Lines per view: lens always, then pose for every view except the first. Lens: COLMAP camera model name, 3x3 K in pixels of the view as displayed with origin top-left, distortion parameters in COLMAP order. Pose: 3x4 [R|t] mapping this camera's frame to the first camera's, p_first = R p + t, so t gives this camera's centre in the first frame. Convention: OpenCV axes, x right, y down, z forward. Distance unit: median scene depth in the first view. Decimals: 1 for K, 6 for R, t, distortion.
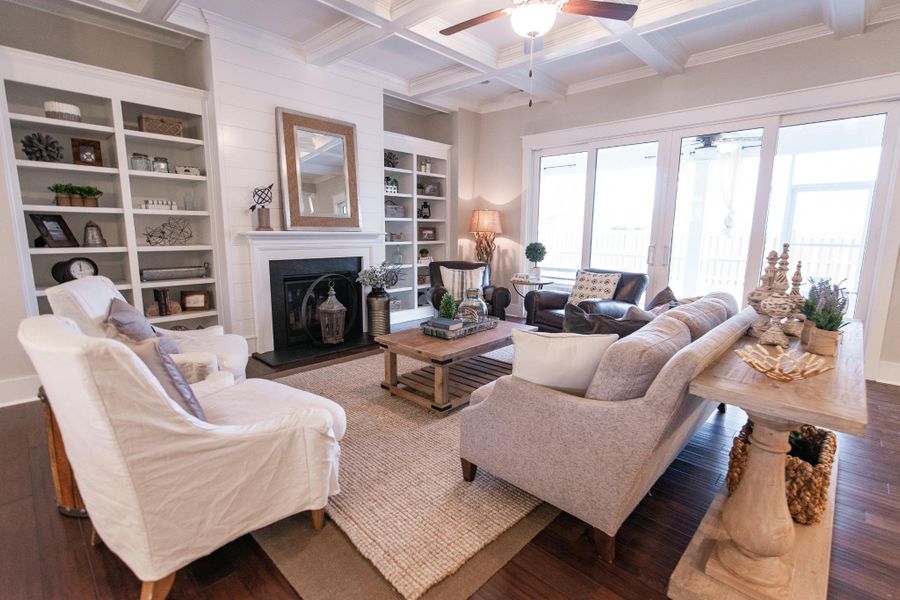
lens RADIAL K [[412.8, 0, 456.2], [0, 412.8, 304.3], [0, 0, 1]] dist [0.003816, -0.001863]
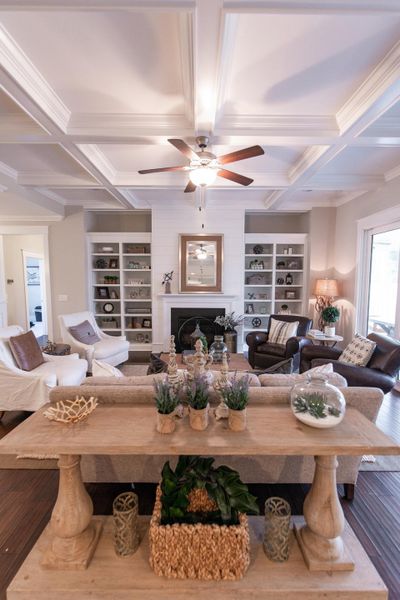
lens RADIAL K [[264.1, 0, 202.3], [0, 264.1, 309.0], [0, 0, 1]] dist [0.002028, -0.002110]
pose [[0.693748, 0.074121, -0.716394, 0.600496], [-0.127282, 0.991651, -0.020658, -0.094313], [0.708882, 0.105516, 0.697390, 0.203443]]
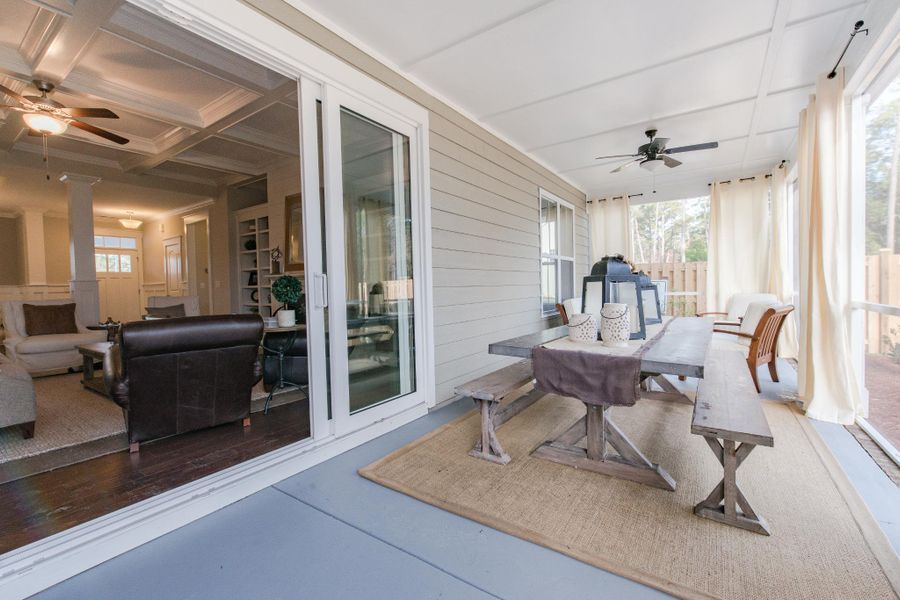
lens RADIAL K [[387.0, 0, 455.8], [0, 387.0, 298.8], [0, 0, 1]] dist [0.000964, -0.001740]
pose [[0.153398, 0.020856, -0.987944, 1.112974], [-0.156449, 0.987680, -0.003442, -0.188753], [0.975701, 0.155090, 0.154771, 1.440238]]
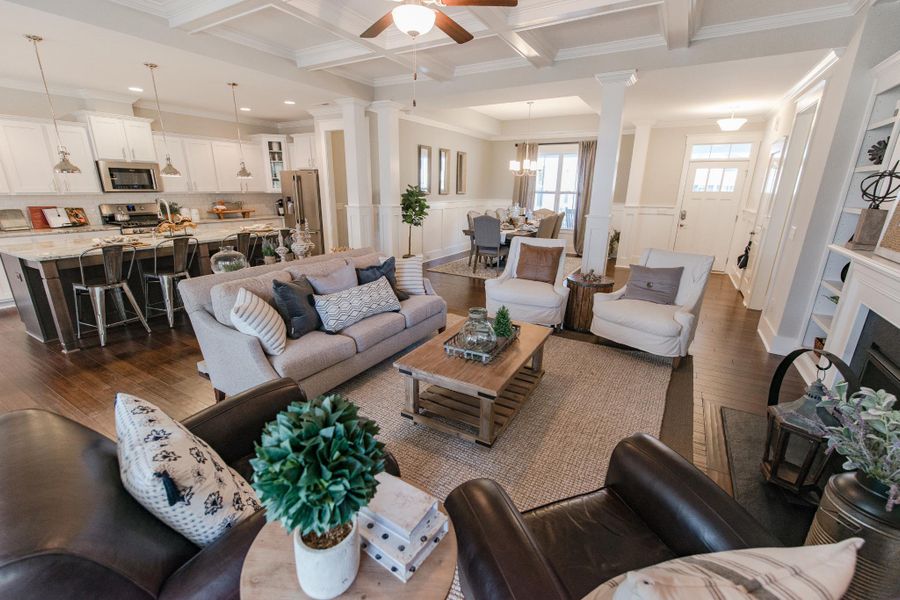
lens RADIAL K [[387.0, 0, 444.9], [0, 387.0, 301.8], [0, 0, 1]] dist [0.000964, -0.001740]
pose [[-0.977098, 0.042640, -0.208472, 0.206759], [-0.056951, 0.891571, 0.449286, -0.315229], [0.205025, 0.450869, -0.868724, 1.354706]]
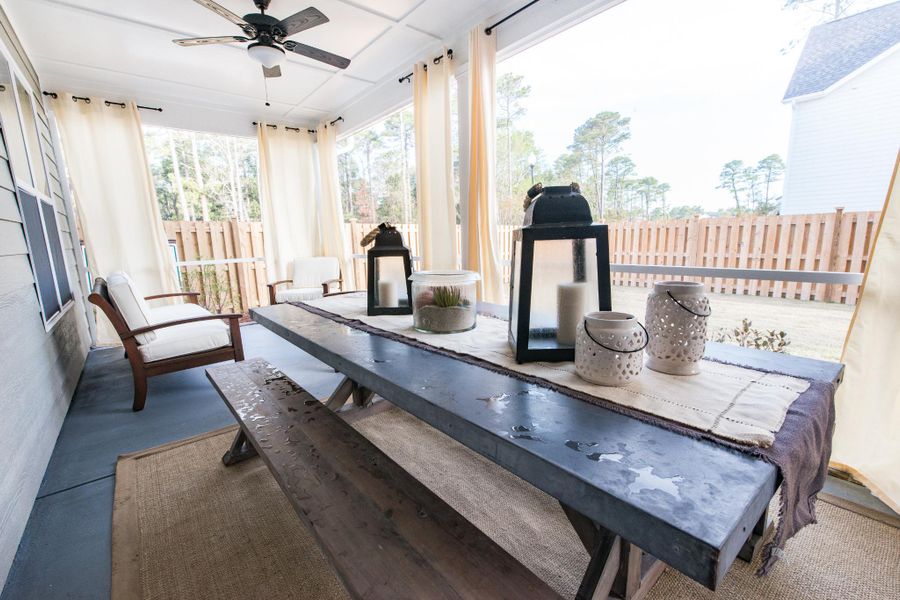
lens RADIAL K [[387.0, 0, 444.9], [0, 387.0, 306.8], [0, 0, 1]] dist [0.000964, -0.001740]
pose [[0.989127, -0.014406, -0.146357, 0.510280], [0.014527, 0.999894, -0.000244, -0.206343], [0.146345, -0.001885, 0.989232, 1.465391]]
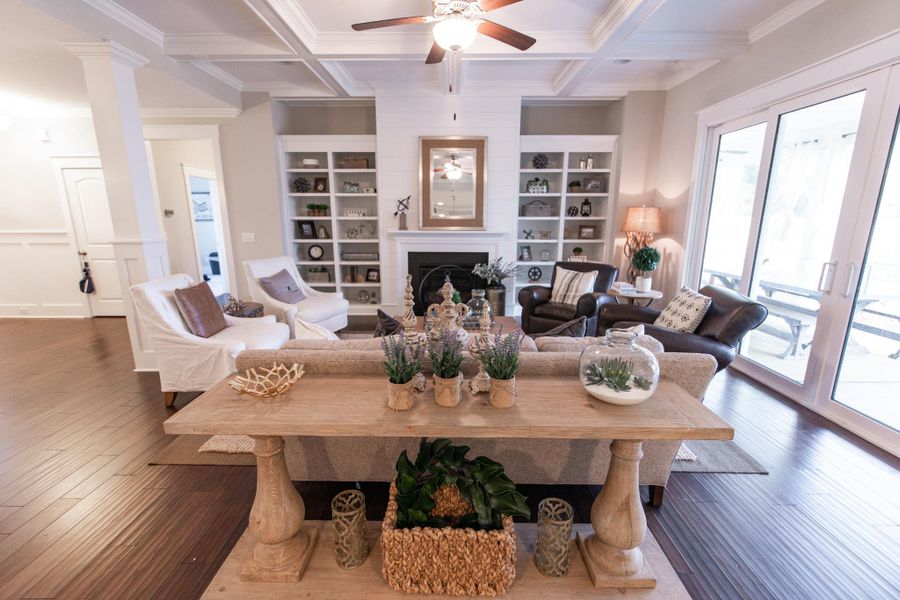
lens RADIAL K [[387.0, 0, 447.8], [0, 387.0, 311.9], [0, 0, 1]] dist [0.000964, -0.001740]
pose [[0.680781, 0.169455, -0.712616, 0.601706], [-0.126774, 0.985449, 0.113223, -0.073081], [0.721433, 0.013261, 0.692358, 0.208810]]
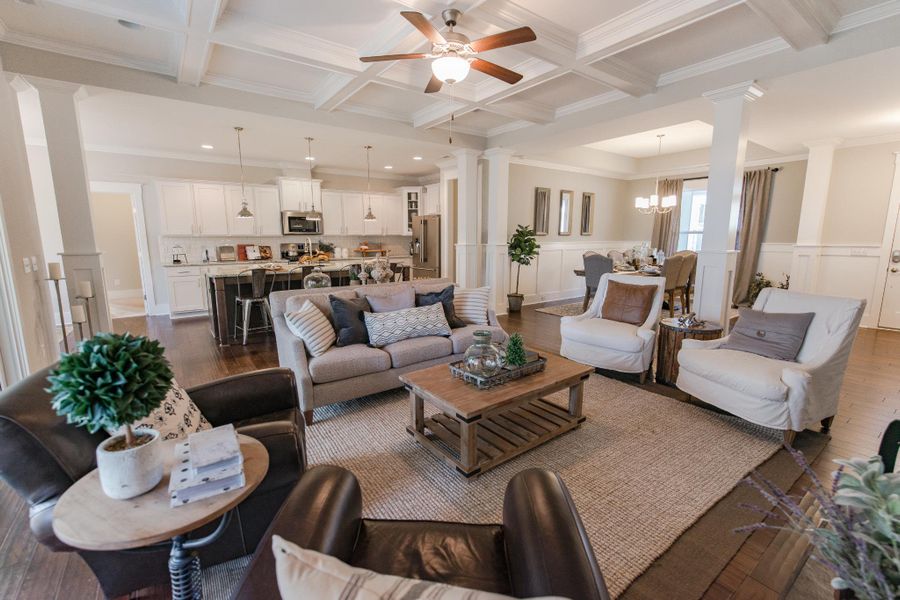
lens RADIAL K [[387.0, 0, 447.9], [0, 387.0, 298.2], [0, 0, 1]] dist [0.000964, -0.001740]
pose [[-0.981865, -0.035506, 0.186228, -0.028419], [0.029493, 0.941739, 0.335050, -0.283437], [-0.187274, 0.334466, -0.923613, 1.383561]]
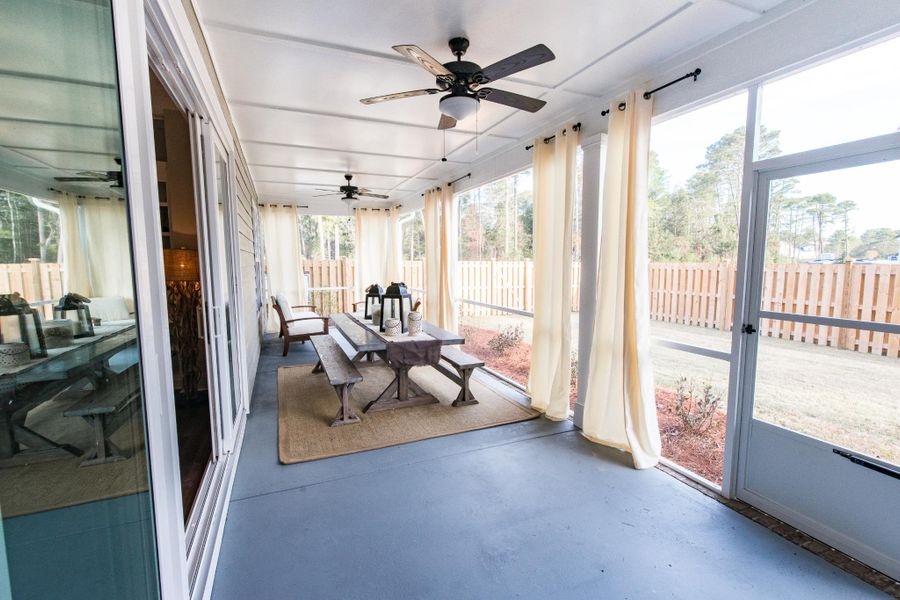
lens RADIAL K [[396.2, 0, 445.9], [0, 396.2, 303.9], [0, 0, 1]] dist [0.002028, -0.002110]
pose [[0.910548, 0.029468, -0.412352, 1.102331], [-0.059380, 0.996436, -0.059912, -0.184419], [0.409116, 0.079038, 0.909053, 0.873293]]
